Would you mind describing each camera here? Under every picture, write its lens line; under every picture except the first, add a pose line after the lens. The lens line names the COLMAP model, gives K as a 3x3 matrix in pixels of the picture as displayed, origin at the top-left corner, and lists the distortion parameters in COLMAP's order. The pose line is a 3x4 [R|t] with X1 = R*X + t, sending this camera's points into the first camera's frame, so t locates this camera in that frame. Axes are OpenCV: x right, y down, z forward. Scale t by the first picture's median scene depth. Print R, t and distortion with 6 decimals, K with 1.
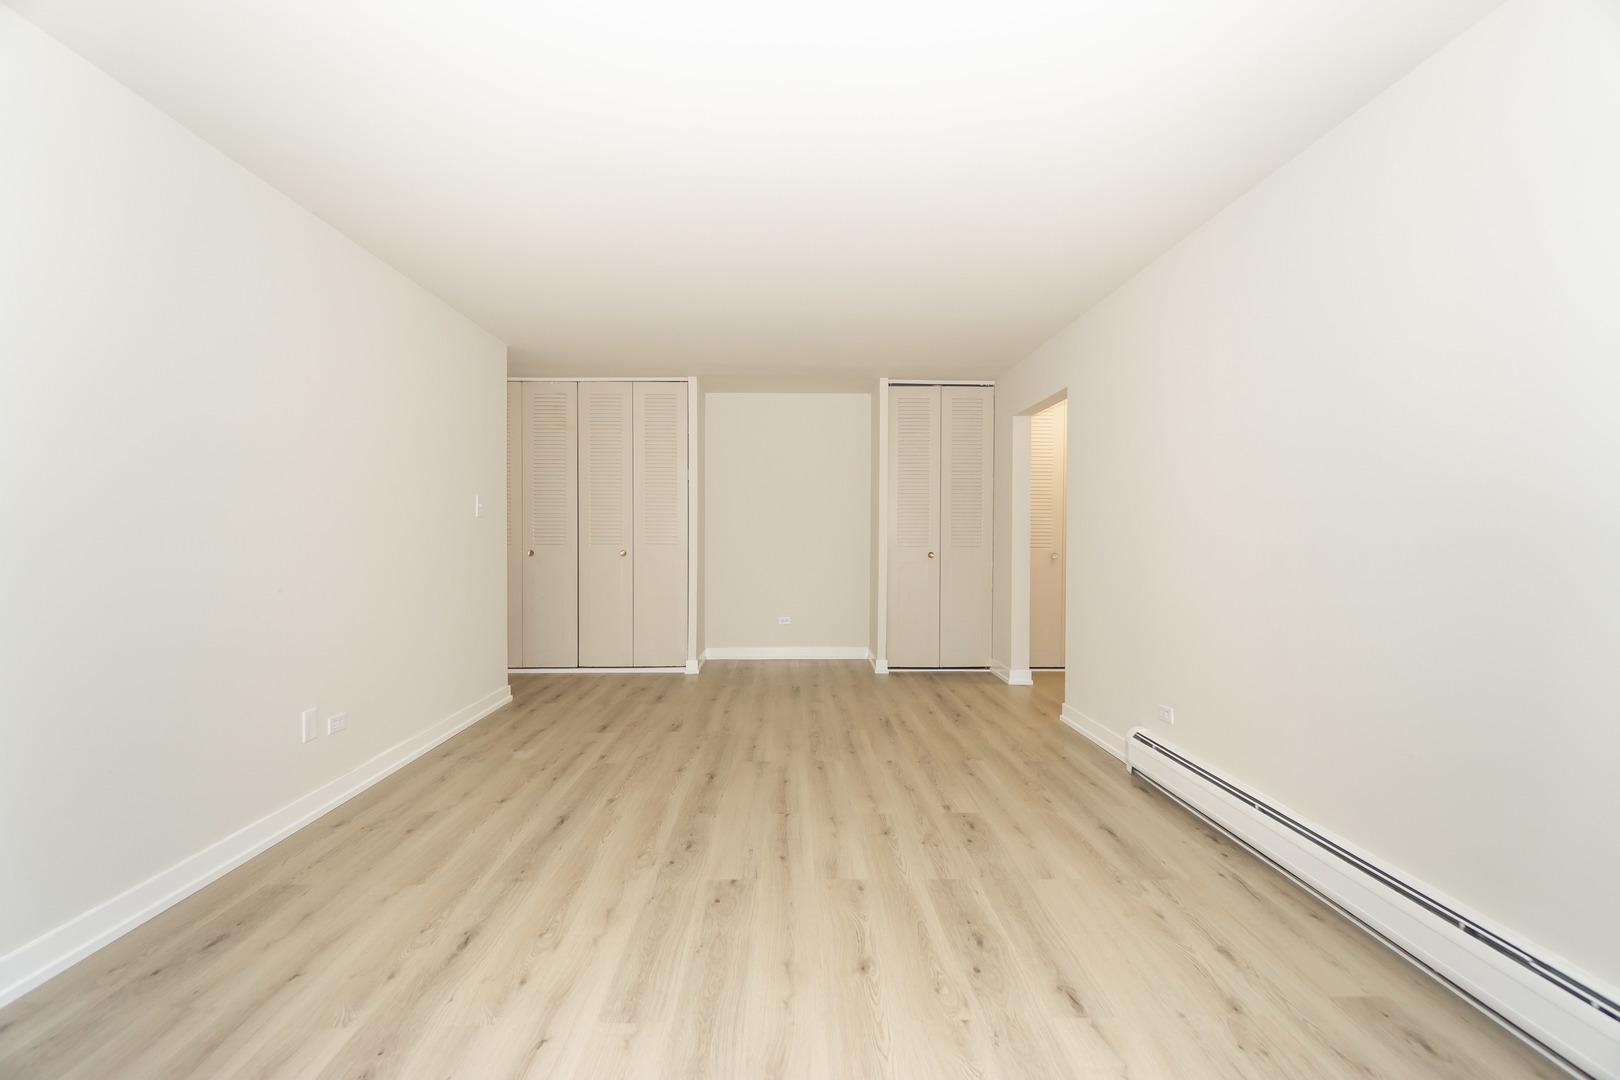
lens RADIAL K [[696.9, 0, 807.4], [0, 696.9, 537.3], [0, 0, 1]] dist [-0.004942, 0.000210]
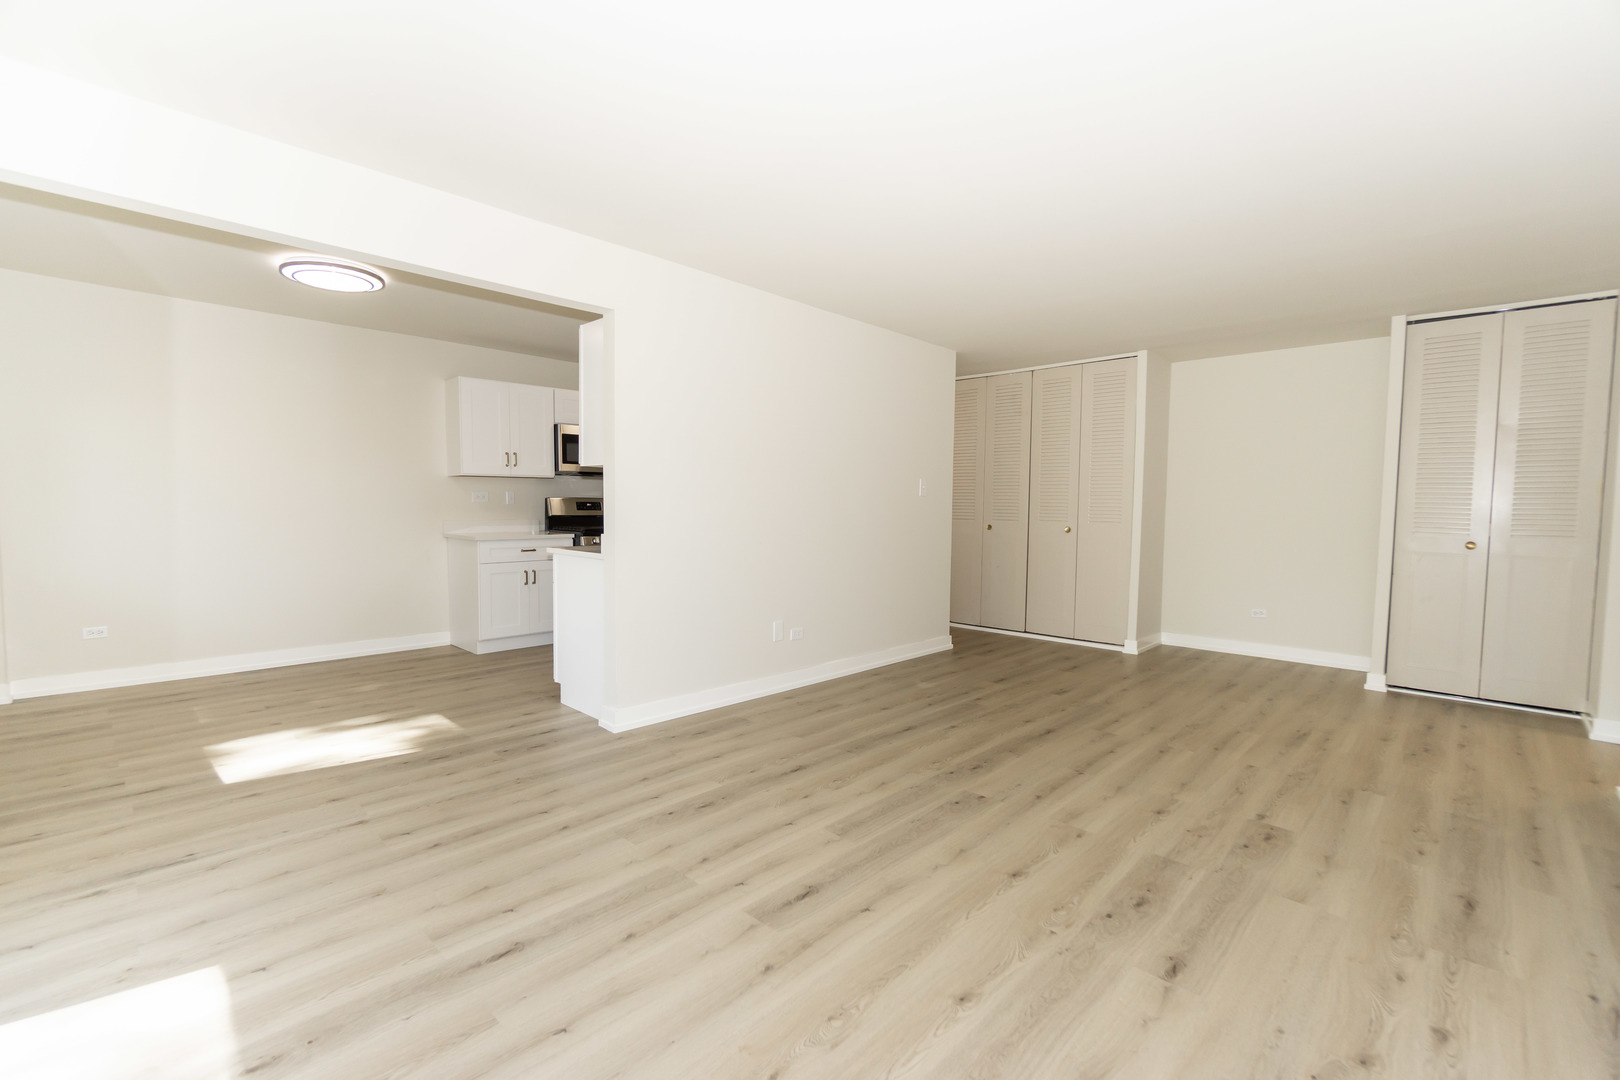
lens RADIAL K [[712.9, 0, 810.0], [0, 712.9, 540.0], [0, 0, 1]] dist [0.001731, 0.000547]
pose [[0.705984, 0.041852, -0.706990, 0.375382], [-0.016532, 0.998954, 0.042628, -0.002543], [0.708035, -0.018407, 0.705937, -0.060053]]
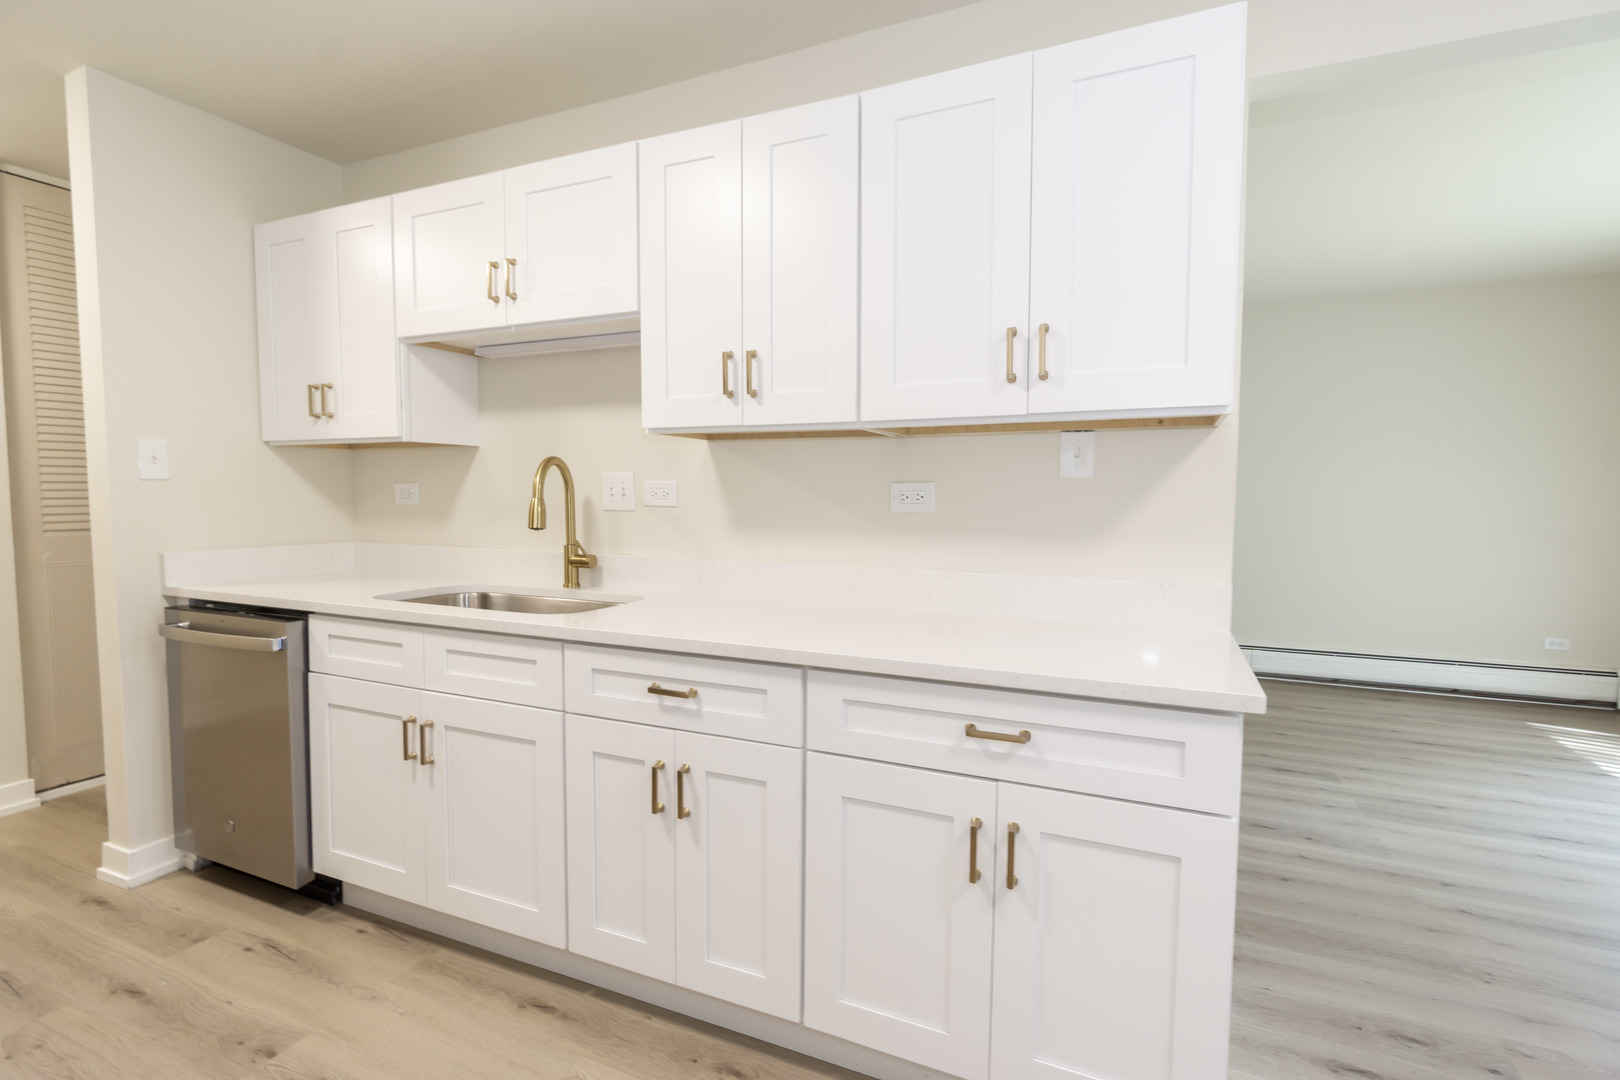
lens RADIAL K [[764.6, 0, 806.2], [0, 764.6, 540.9], [0, 0, 1]] dist [-0.002891, -0.000300]
pose [[0.435228, -0.063258, 0.898095, -1.208401], [0.007960, 0.997760, 0.066420, -0.023066], [-0.900285, -0.021759, 0.434756, 0.522317]]
